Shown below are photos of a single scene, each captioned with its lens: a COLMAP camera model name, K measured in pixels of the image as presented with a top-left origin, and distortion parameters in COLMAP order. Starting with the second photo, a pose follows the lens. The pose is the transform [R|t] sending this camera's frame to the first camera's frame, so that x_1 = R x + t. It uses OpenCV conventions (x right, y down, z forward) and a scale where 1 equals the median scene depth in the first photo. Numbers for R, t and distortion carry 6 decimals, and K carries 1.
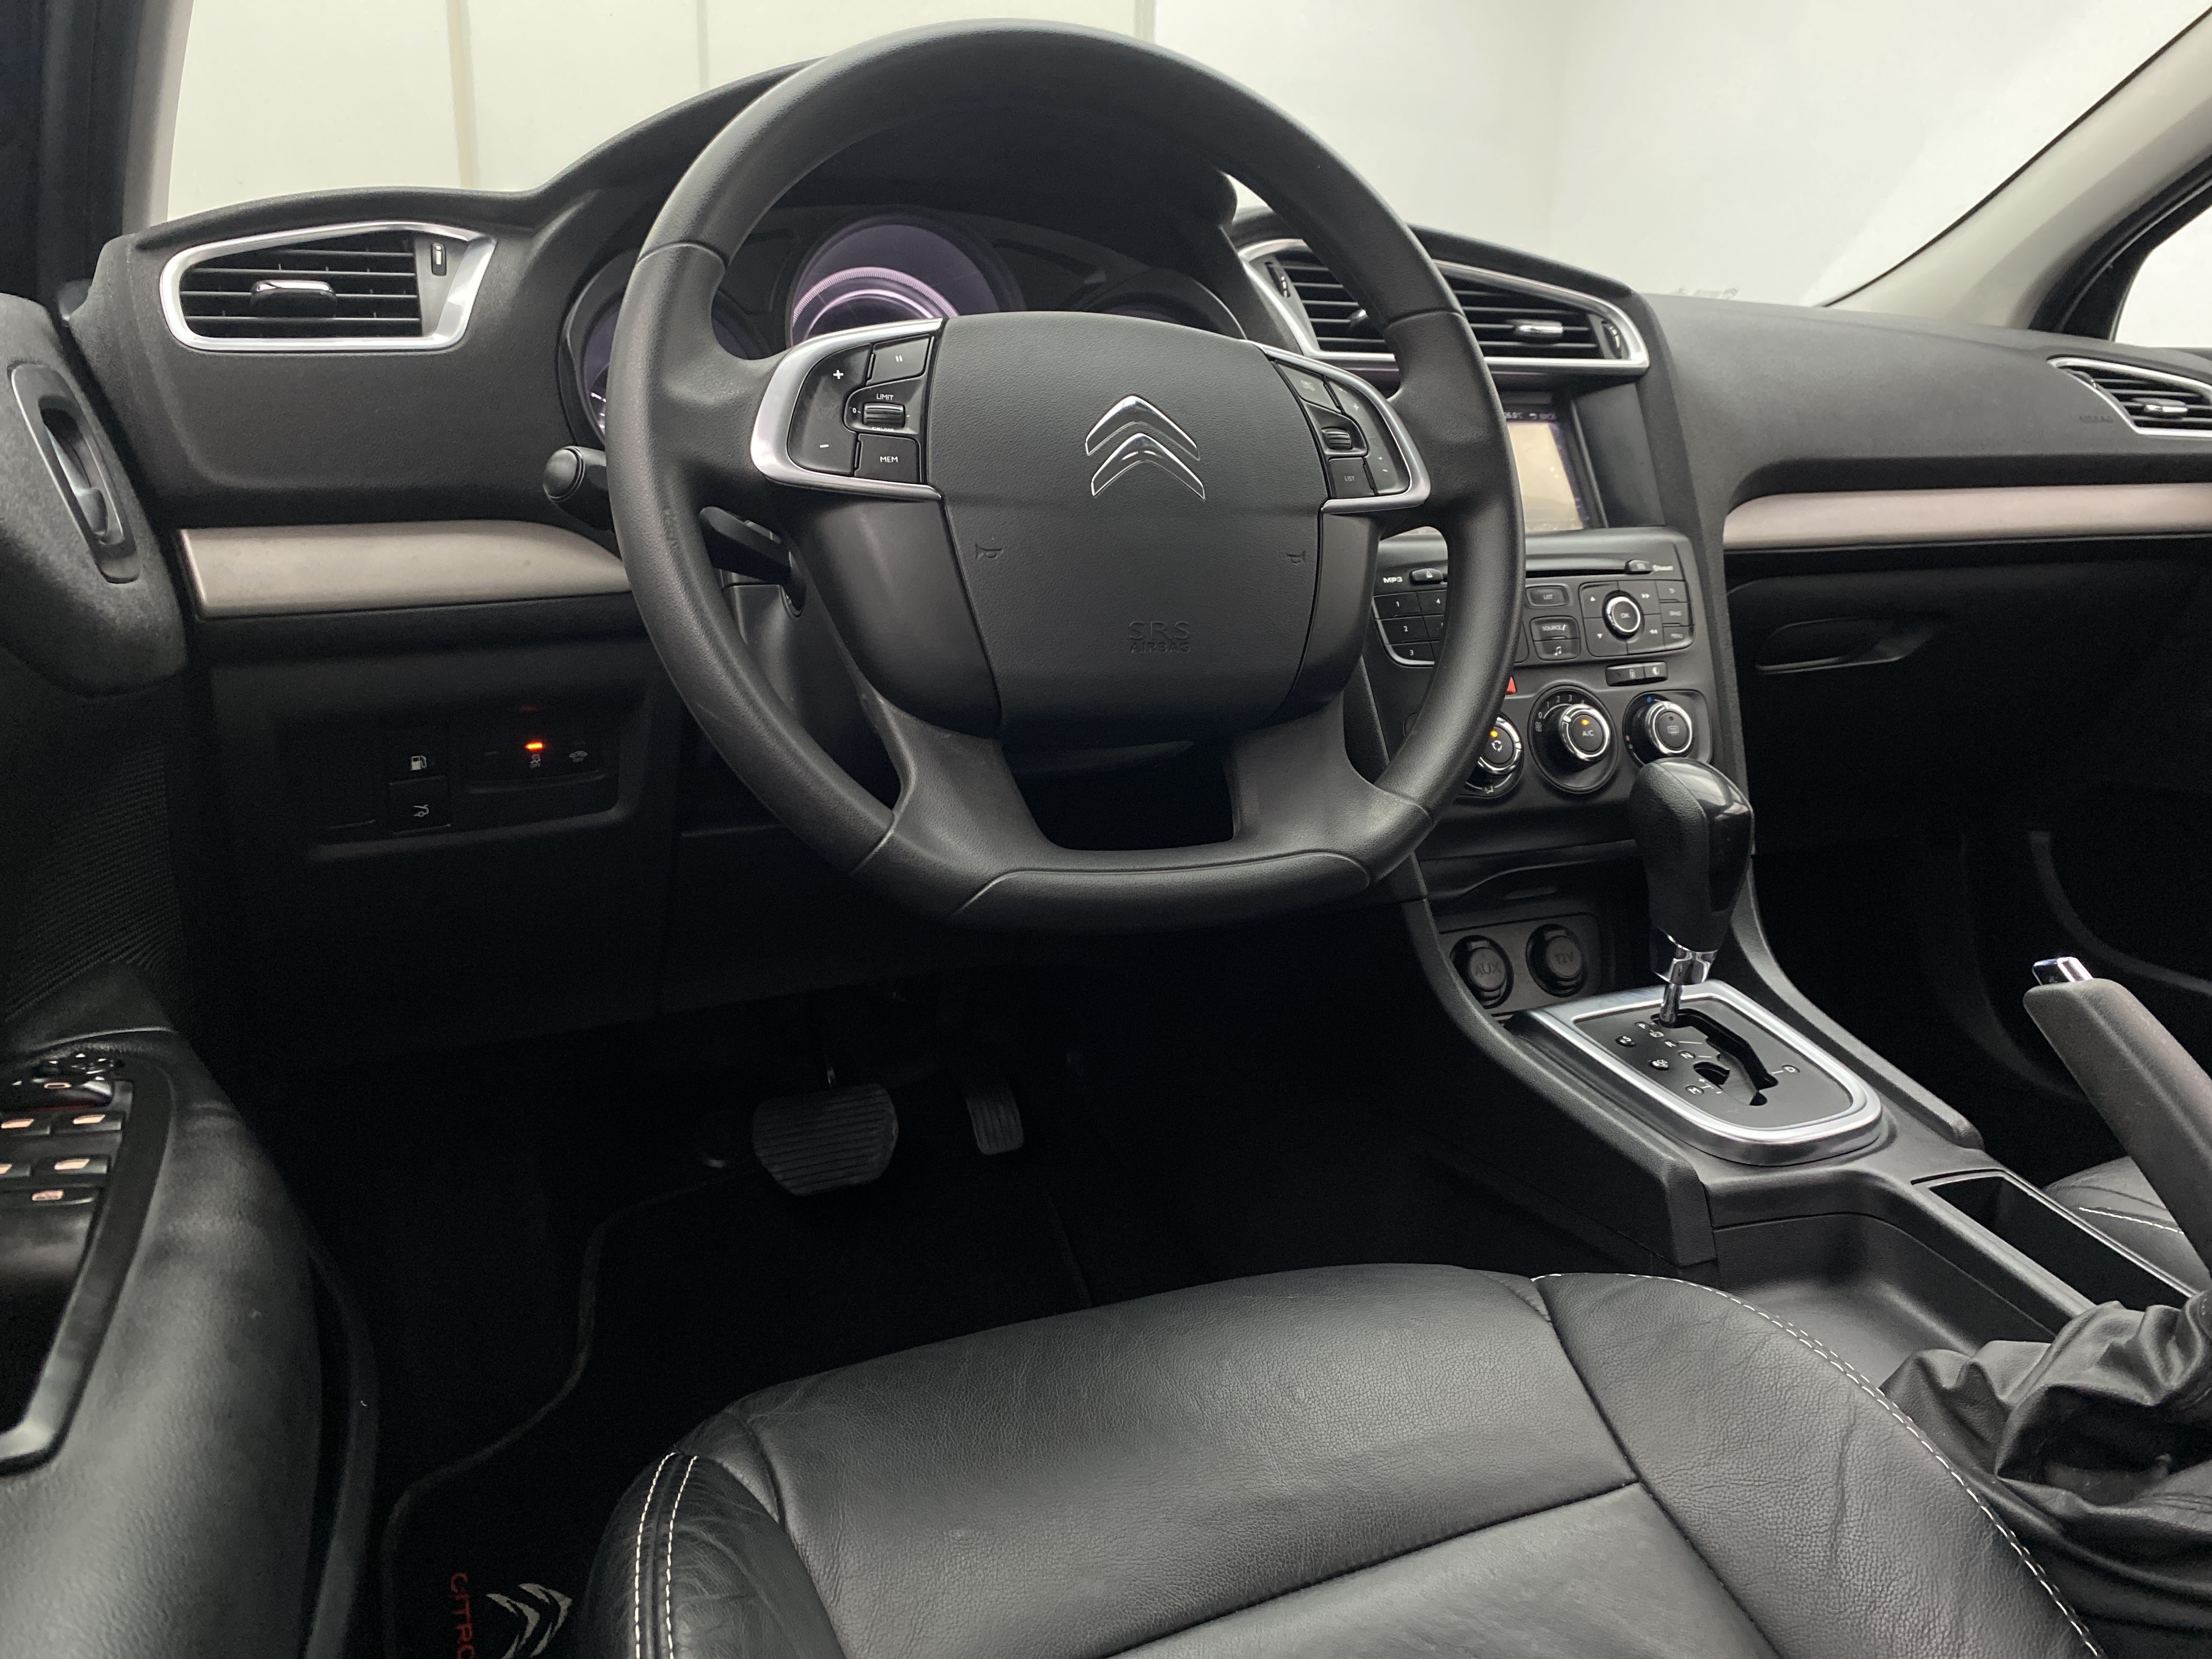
lens RADIAL K [[1679.5, 0, 1103.7], [0, 1679.5, 888.4], [0, 0, 1]] dist [-0.046871, 0.003809]
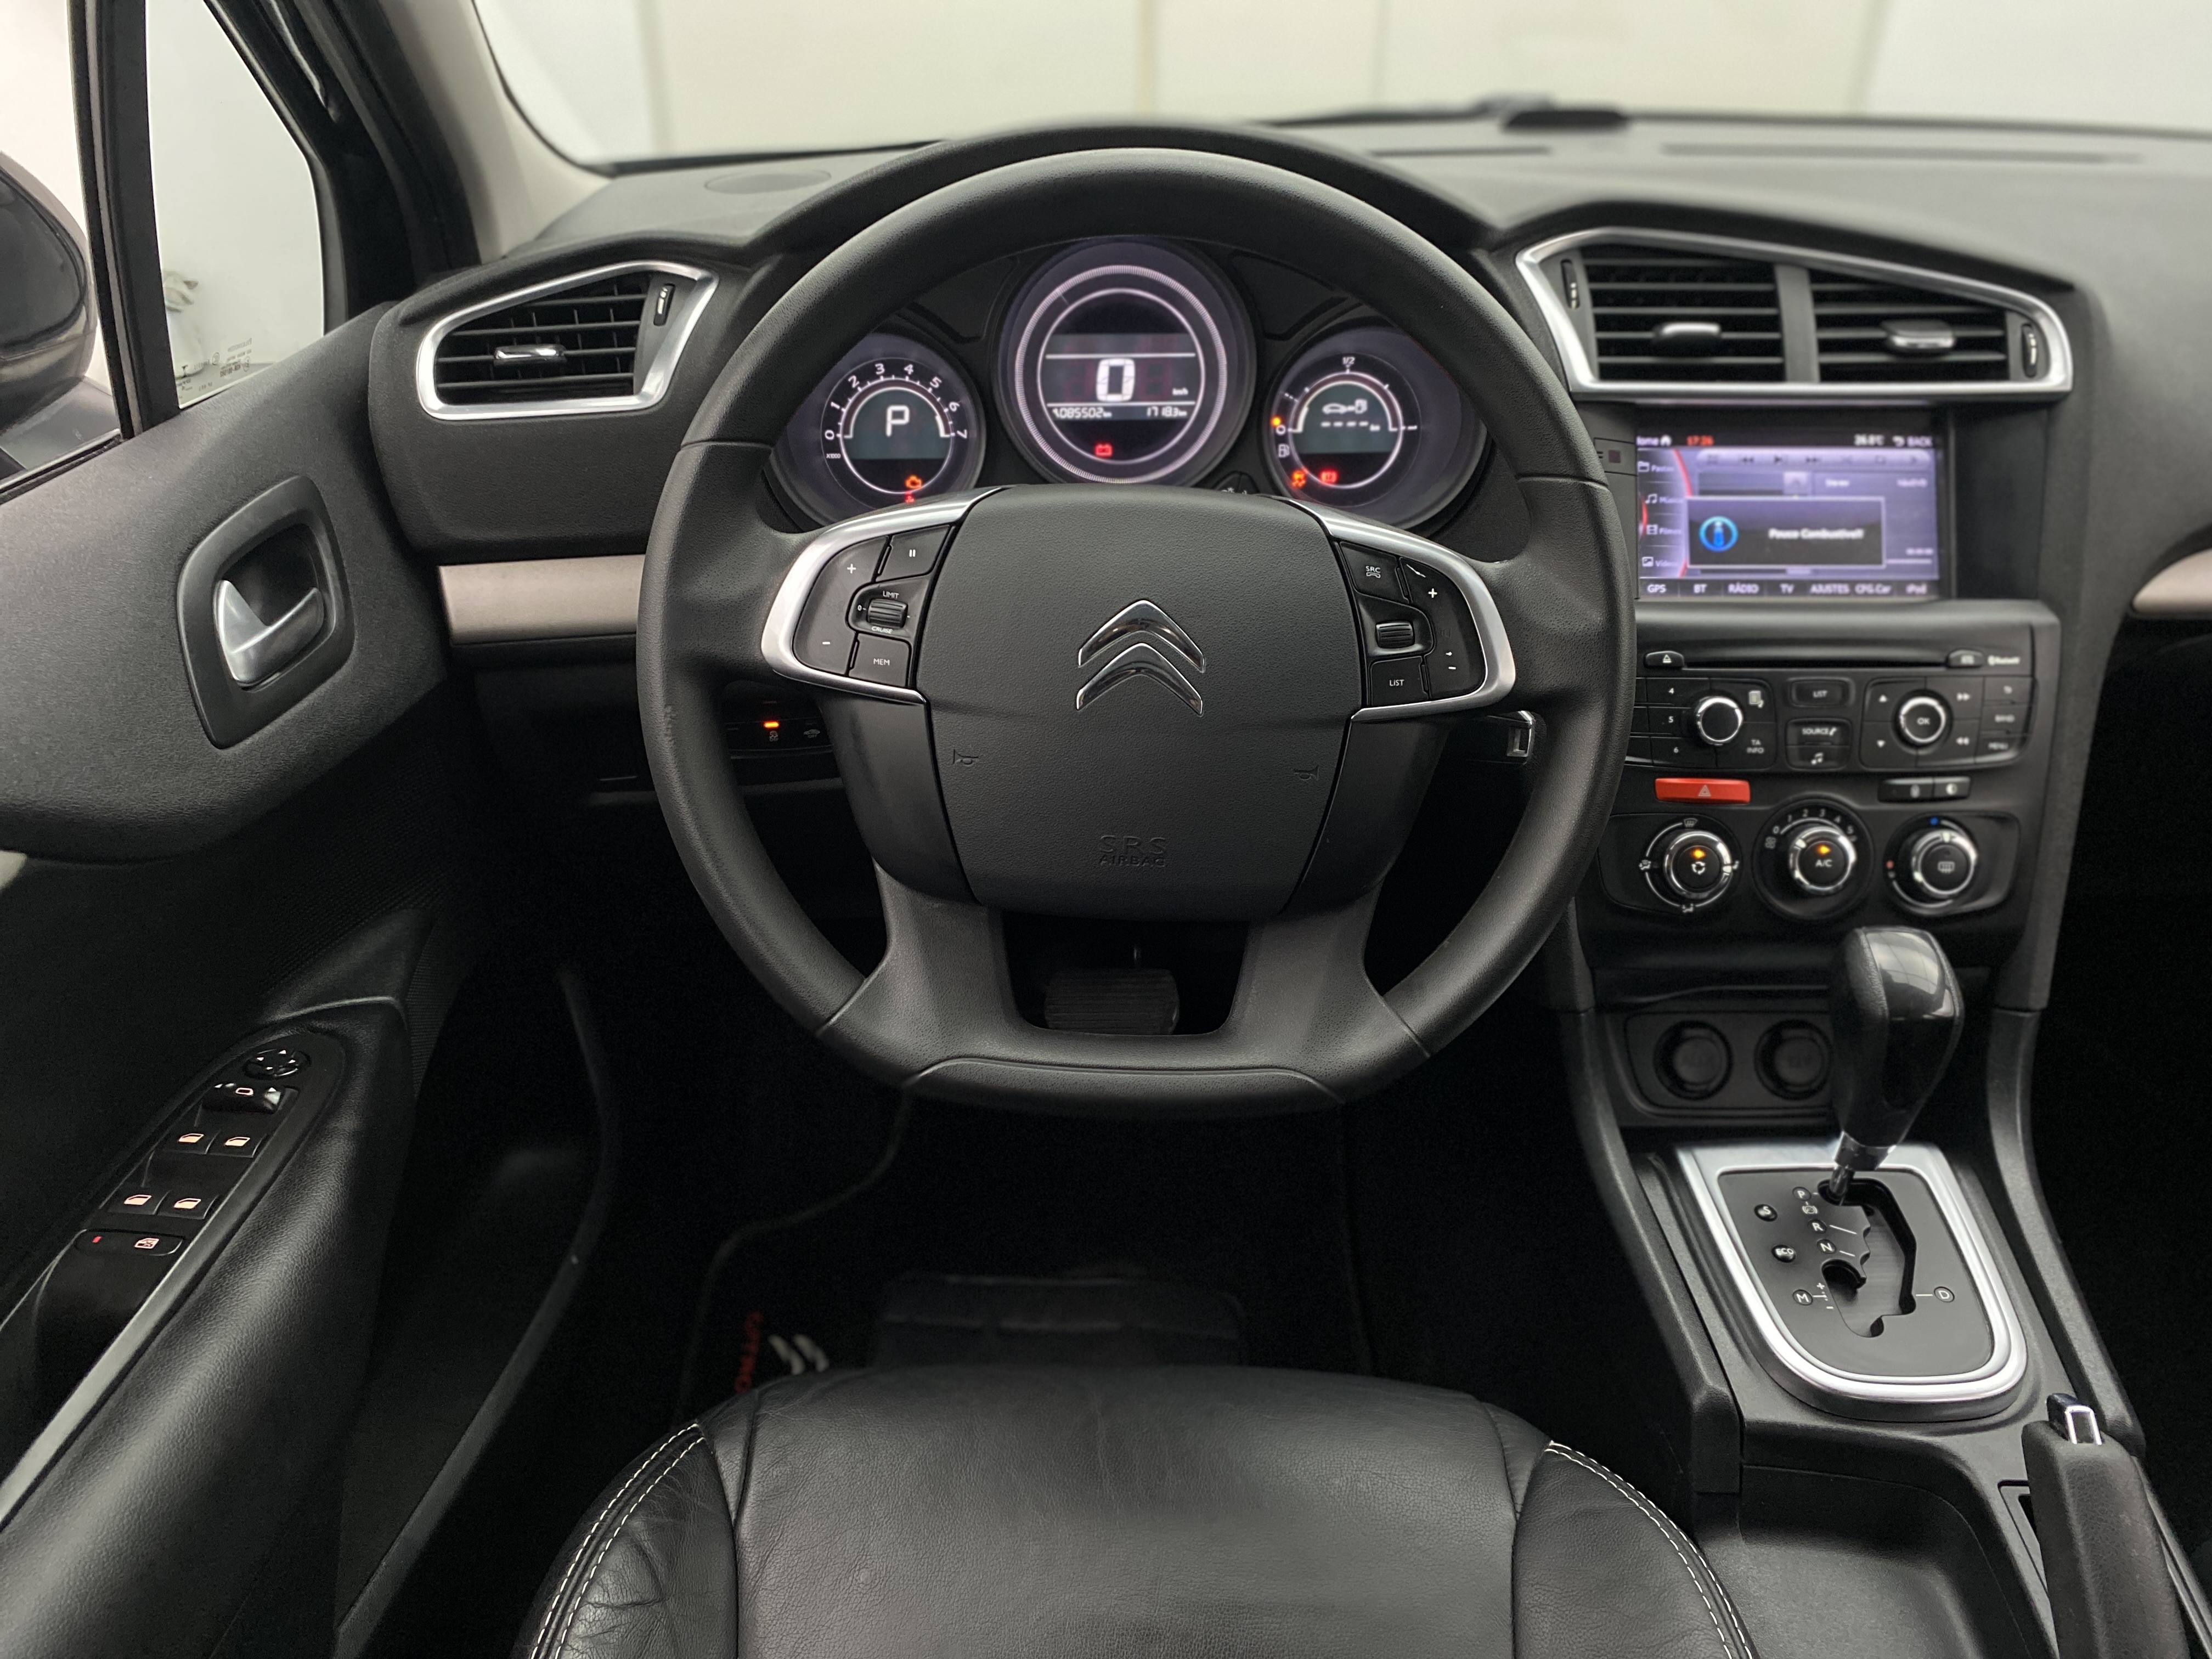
lens RADIAL K [[1679.5, 0, 1103.7], [0, 1679.5, 888.4], [0, 0, 1]] dist [-0.046871, 0.003809]
pose [[0.910224, 0.192709, -0.366545, 0.275104], [-0.100995, 0.961702, 0.254812, -0.271096], [0.401612, -0.194917, 0.894827, 0.064106]]
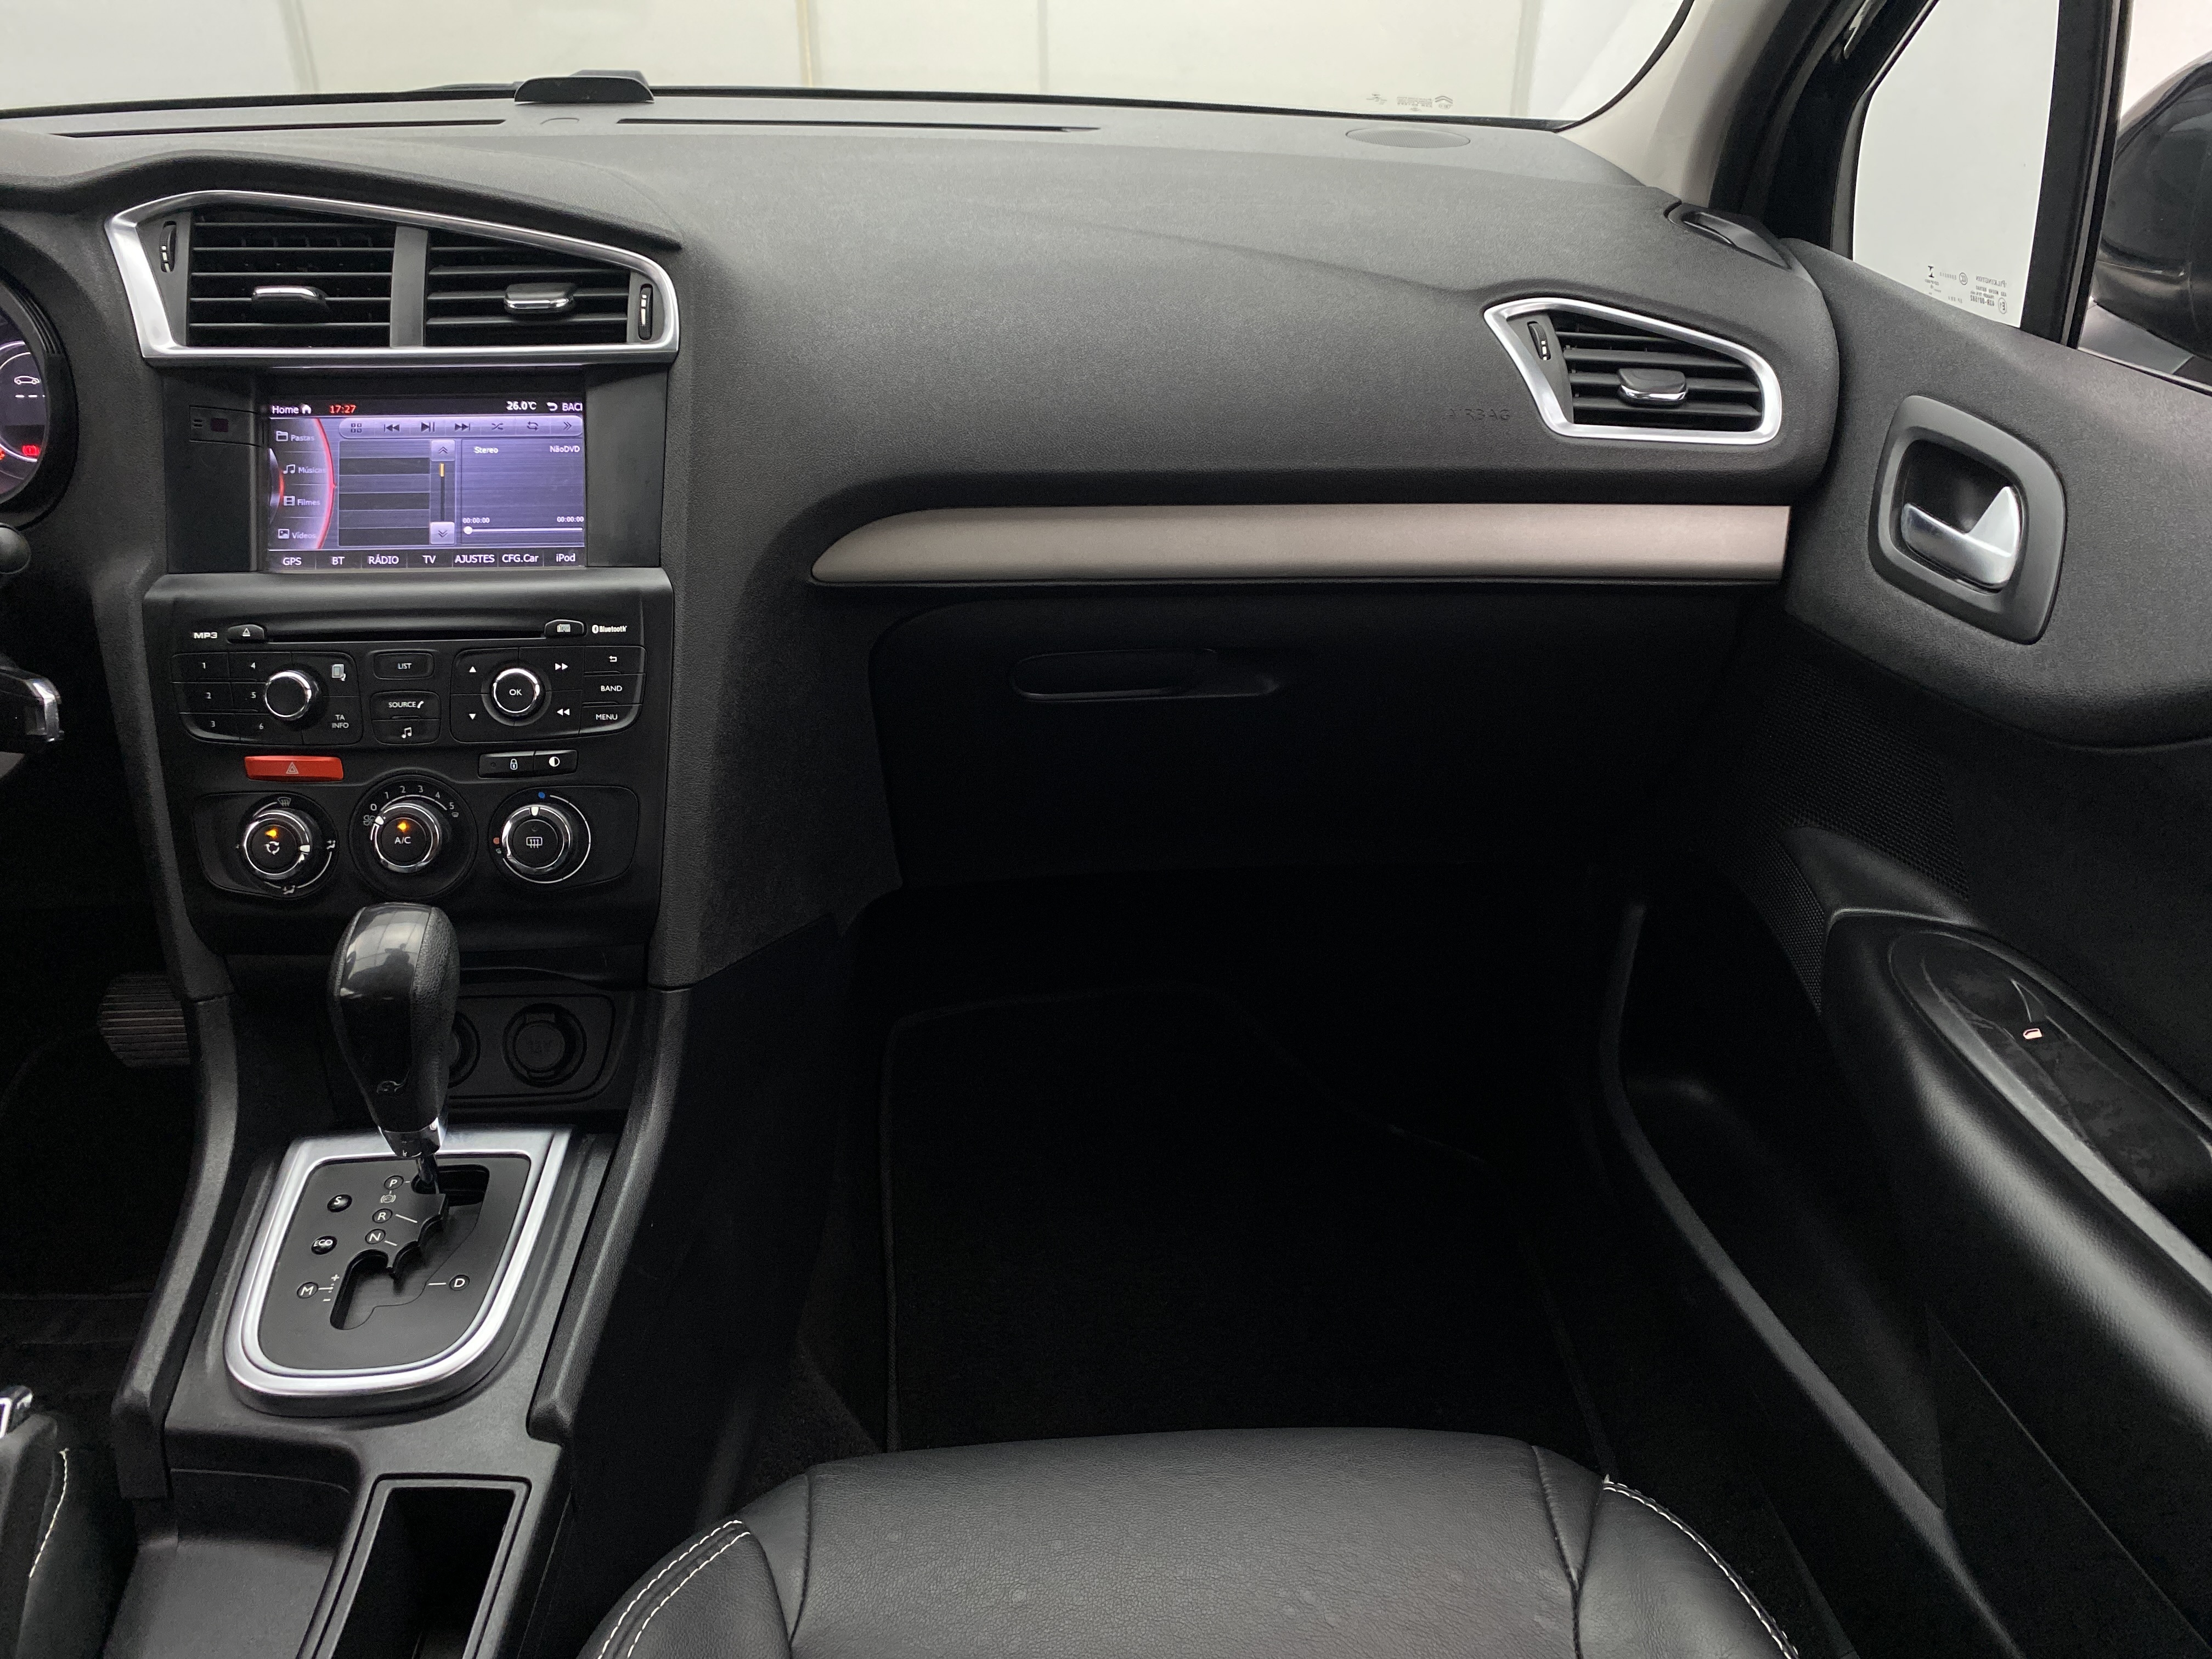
lens RADIAL K [[1688.7, 0, 1106.0], [0, 1688.7, 829.5], [0, 0, 1]] dist [0.004173, 0.001575]
pose [[0.935305, 0.162714, -0.314213, 0.913602], [-0.097376, 0.972072, 0.213528, -0.323668], [0.340181, -0.169117, 0.925028, 0.336898]]
